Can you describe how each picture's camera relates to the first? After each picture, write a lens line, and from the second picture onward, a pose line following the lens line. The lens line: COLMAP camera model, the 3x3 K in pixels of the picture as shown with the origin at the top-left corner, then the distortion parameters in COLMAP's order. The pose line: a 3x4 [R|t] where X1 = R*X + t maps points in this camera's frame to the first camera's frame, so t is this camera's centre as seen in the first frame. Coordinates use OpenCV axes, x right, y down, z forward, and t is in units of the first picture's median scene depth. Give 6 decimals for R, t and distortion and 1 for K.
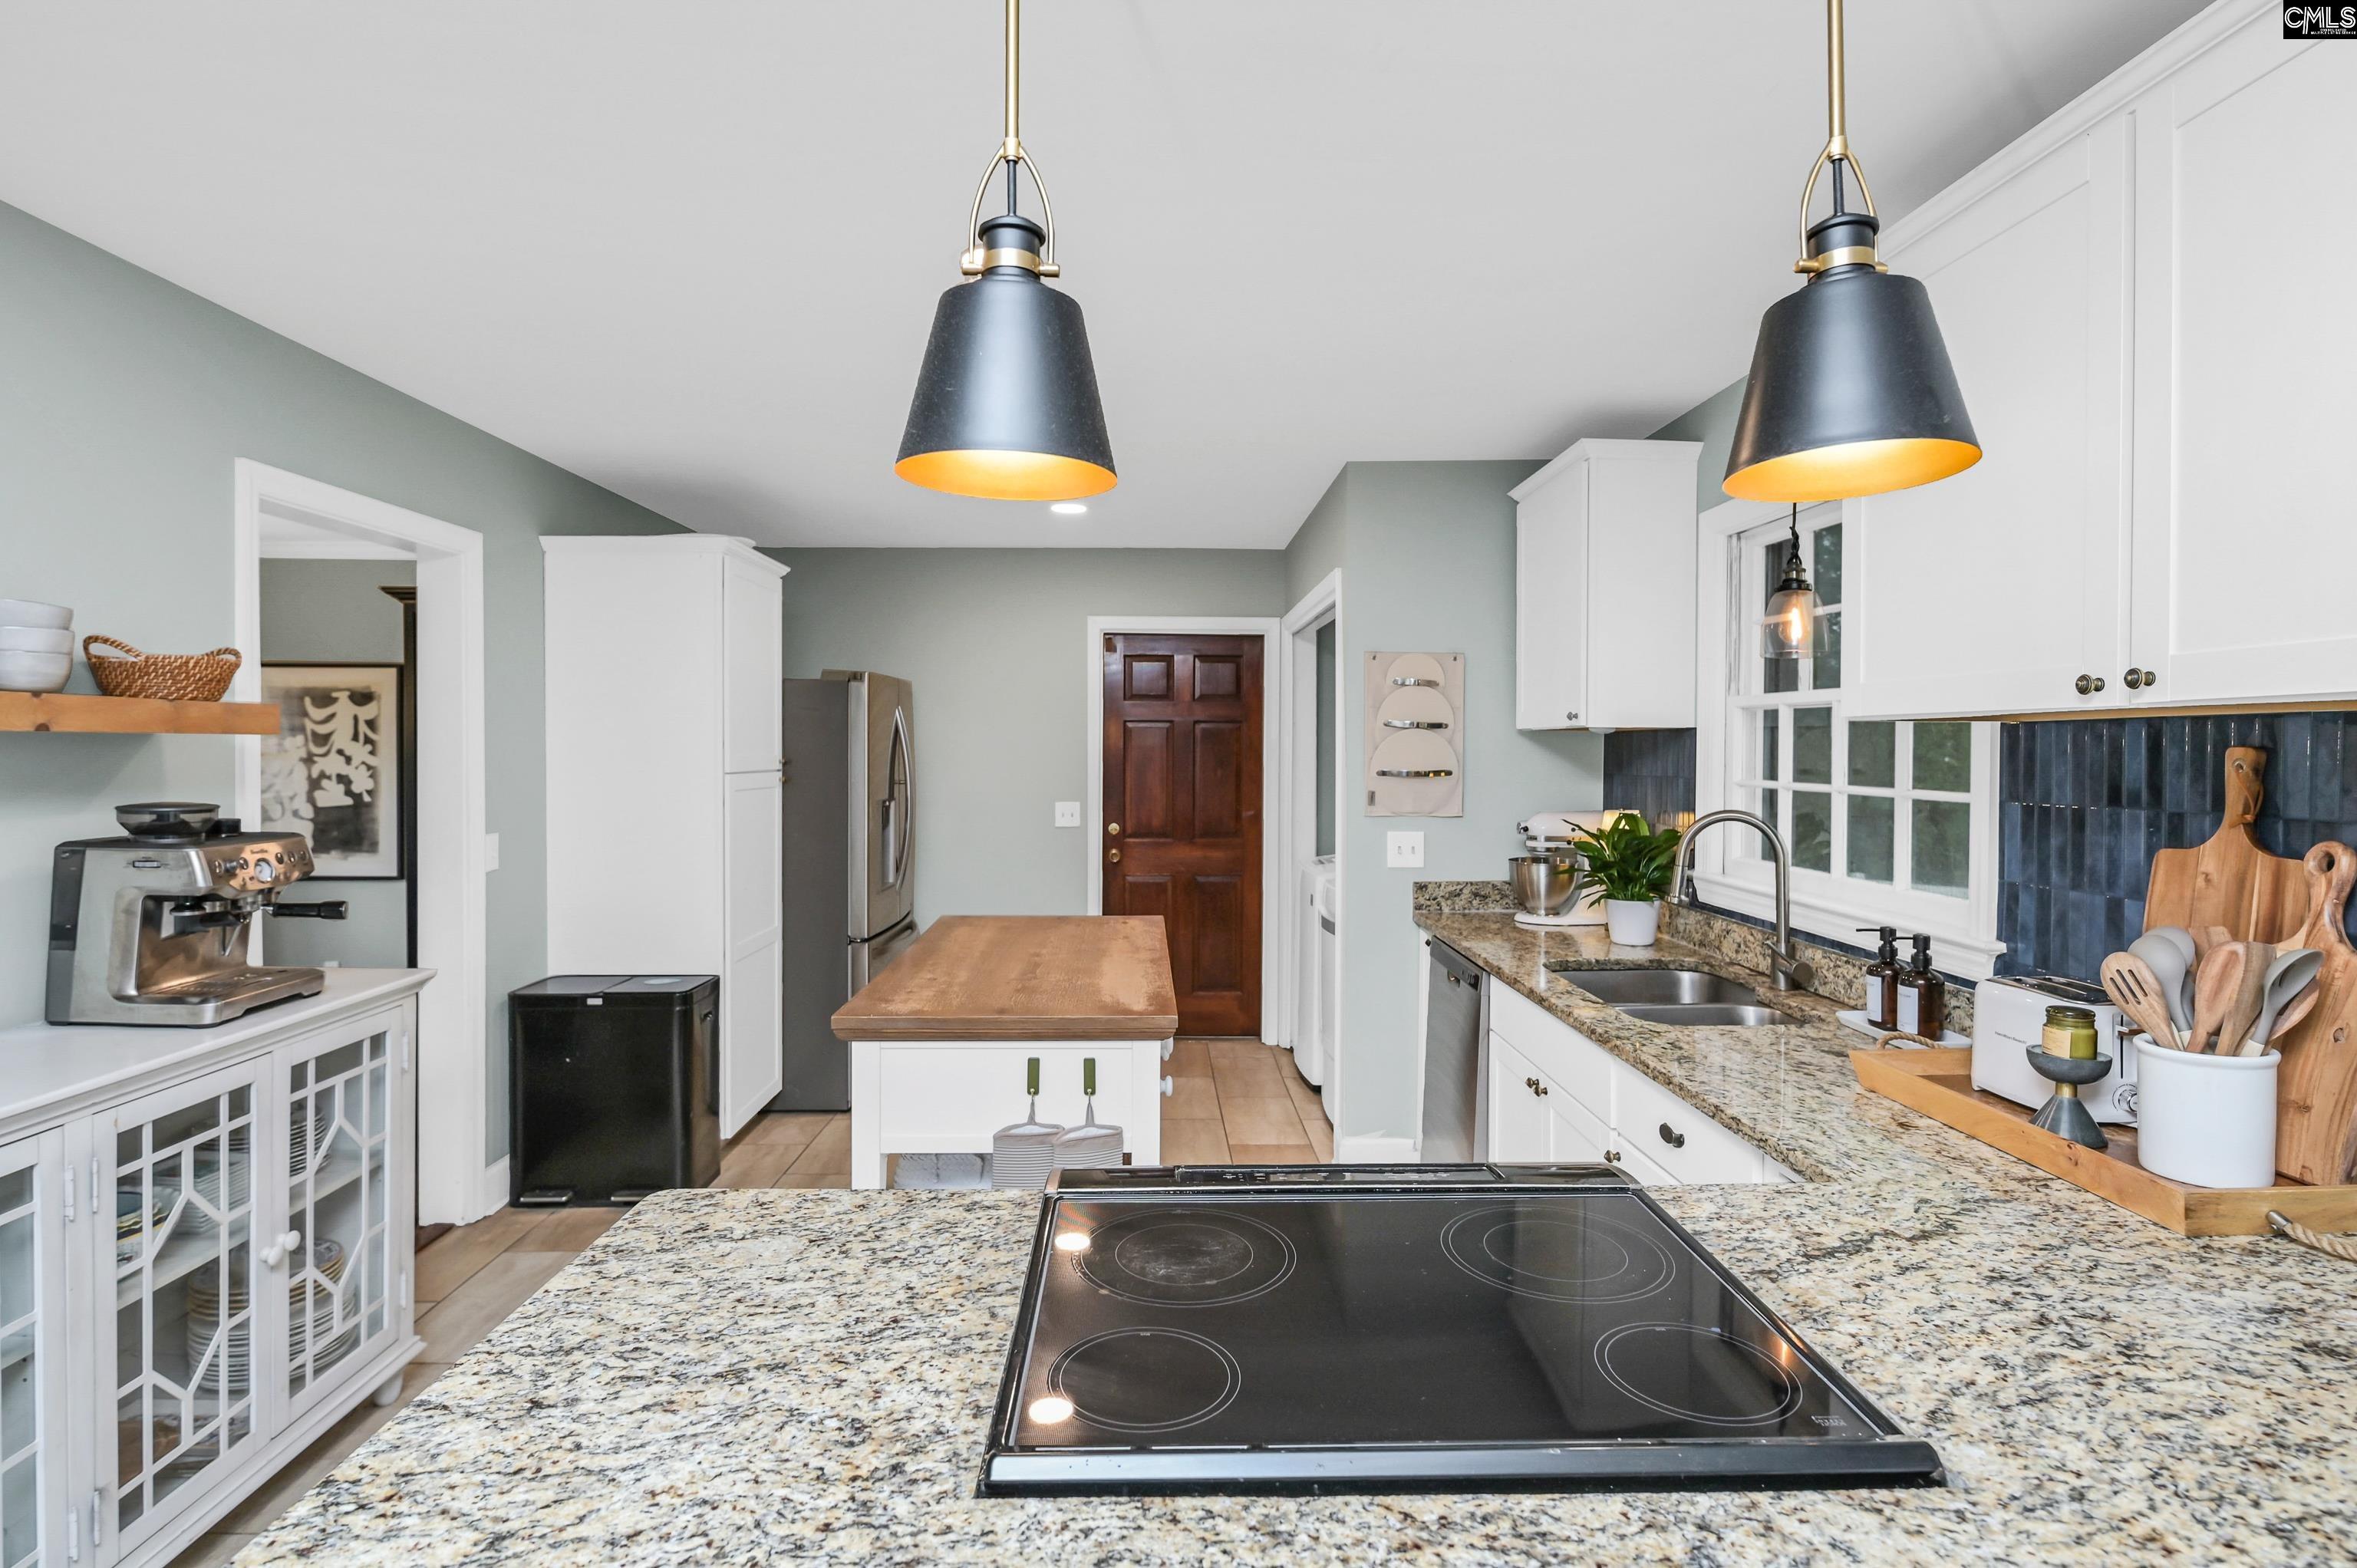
lens RADIAL K [[1195.4, 0, 1192.5], [0, 1195.4, 754.9], [0, 0, 1]] dist [-0.005705, -0.001025]
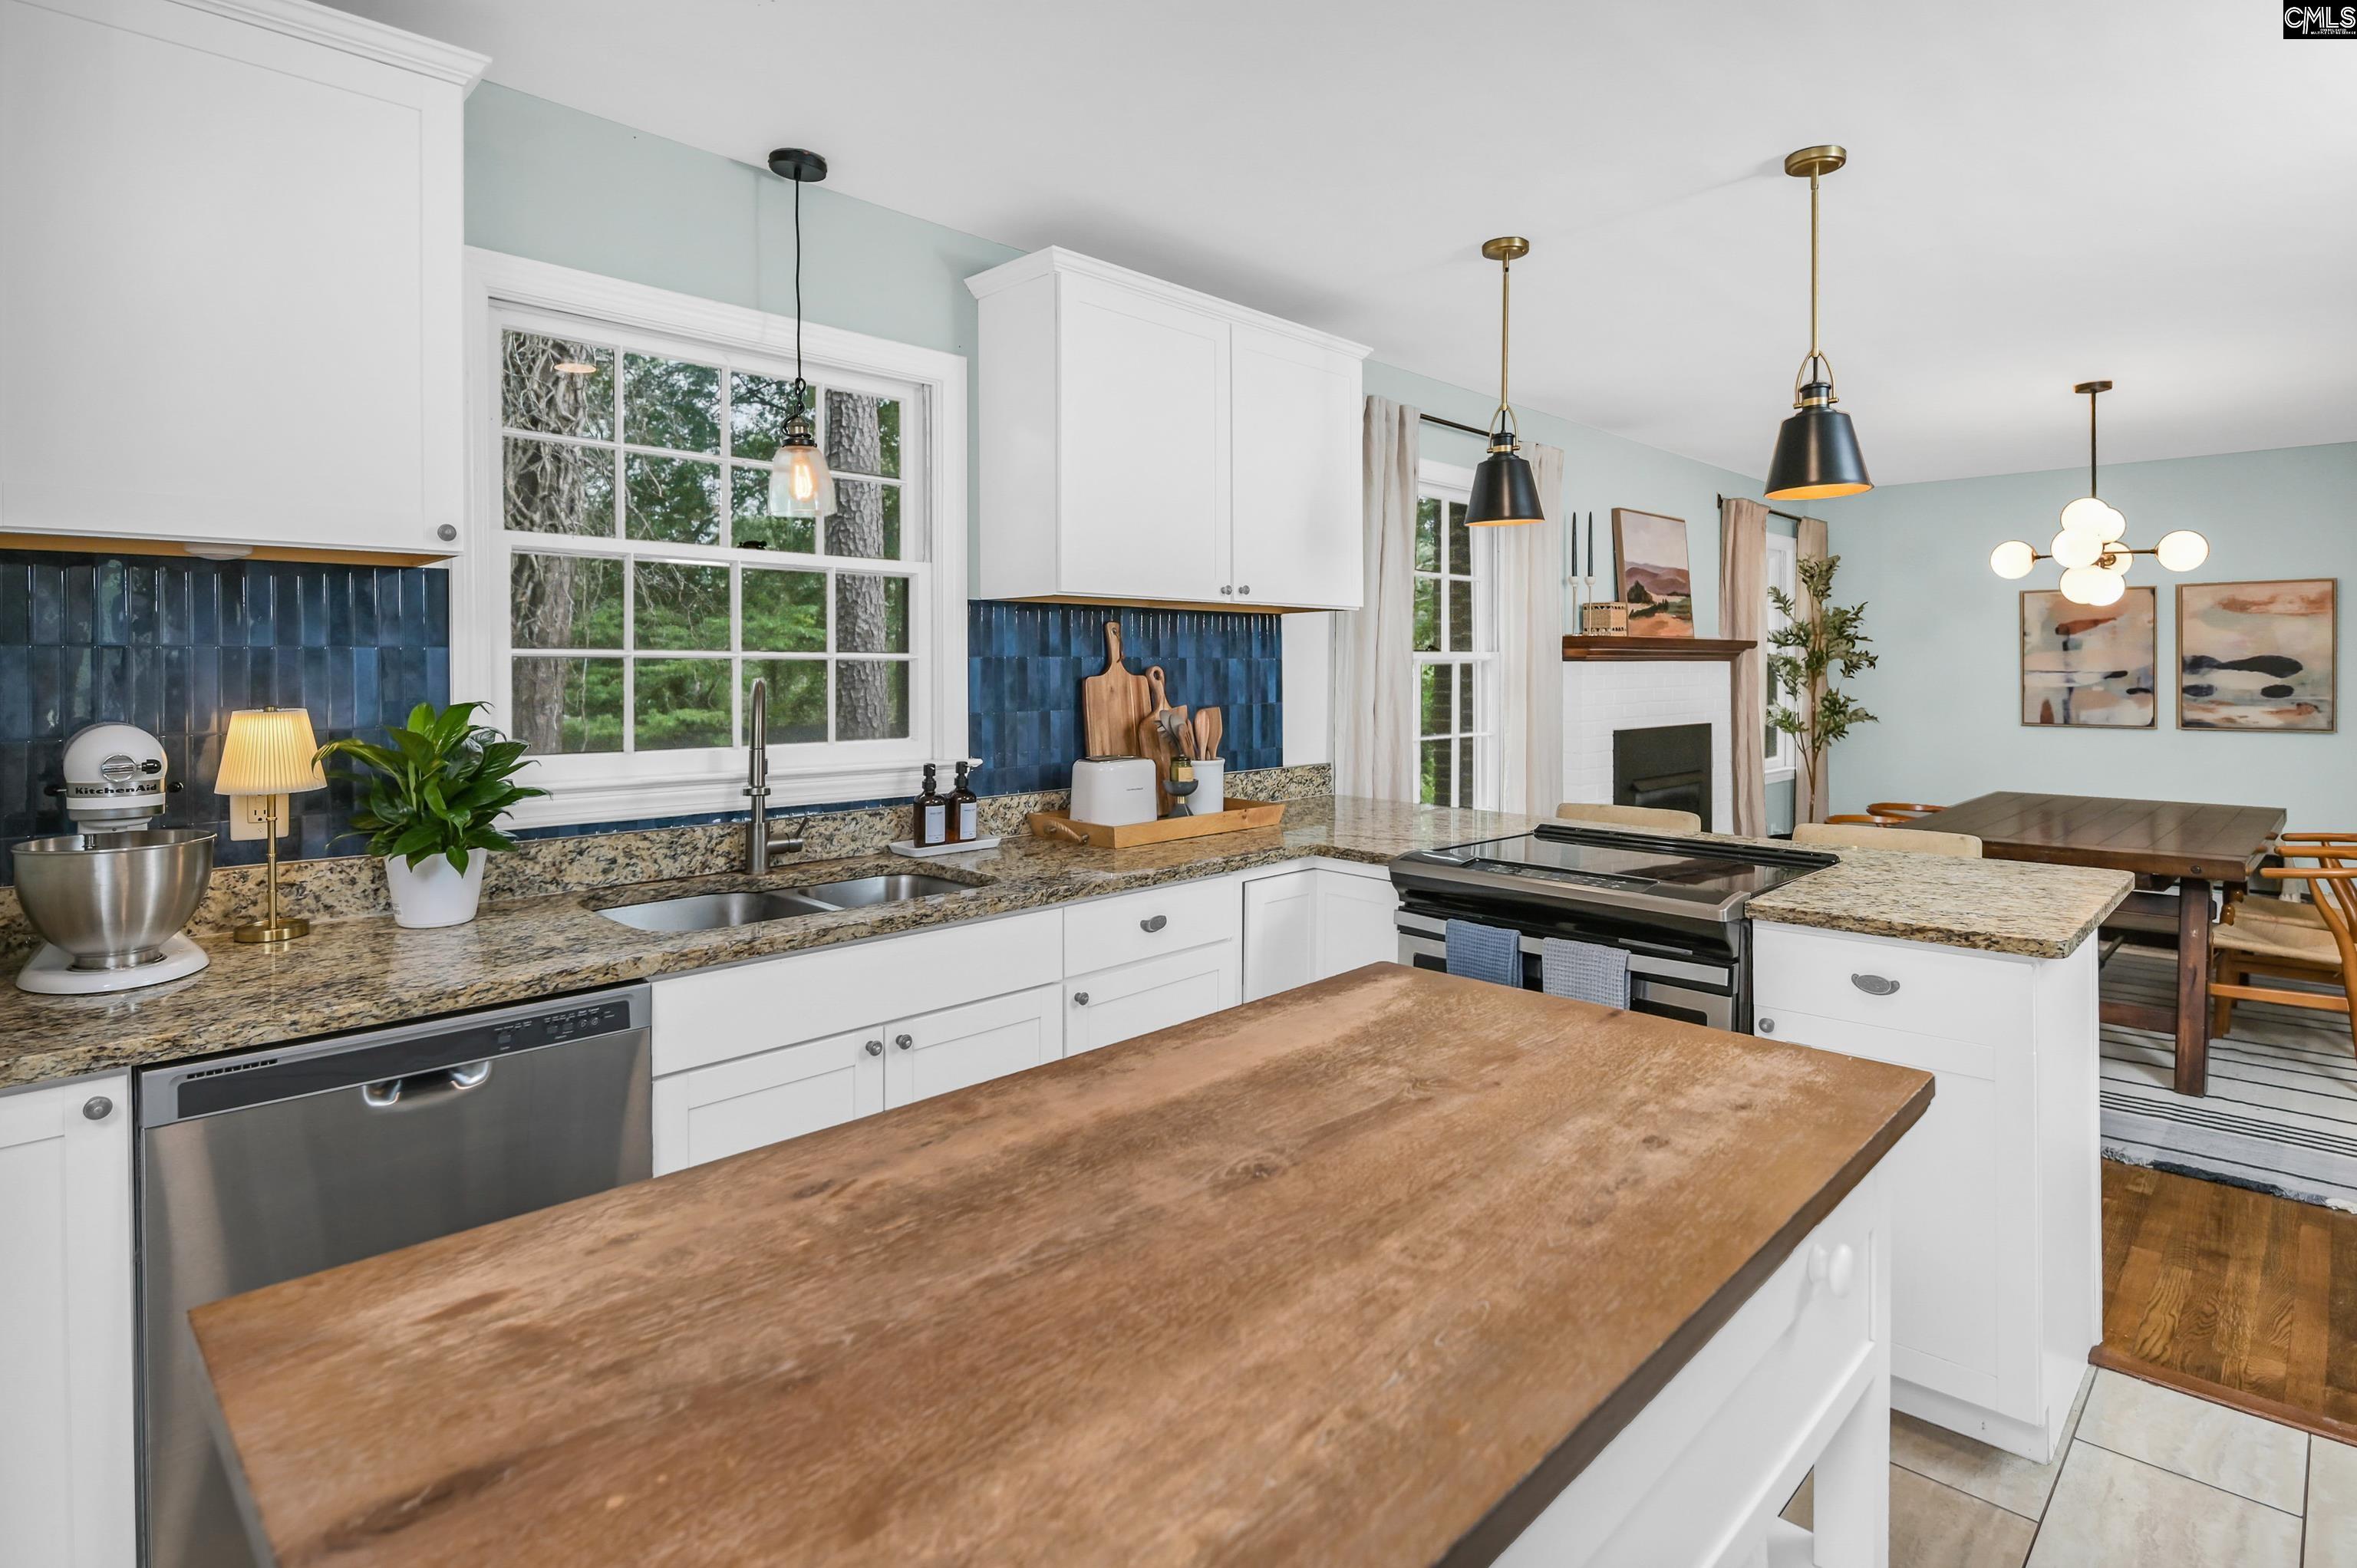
lens RADIAL K [[1234.7, 0, 1205.7], [0, 1234.7, 677.4], [0, 0, 1]] dist [-0.000465, -0.002516]
pose [[-0.706038, -0.008521, 0.708123, -0.494248], [0.003747, 0.999869, 0.015768, 0.039093], [-0.708164, 0.013786, -0.705913, 1.692856]]
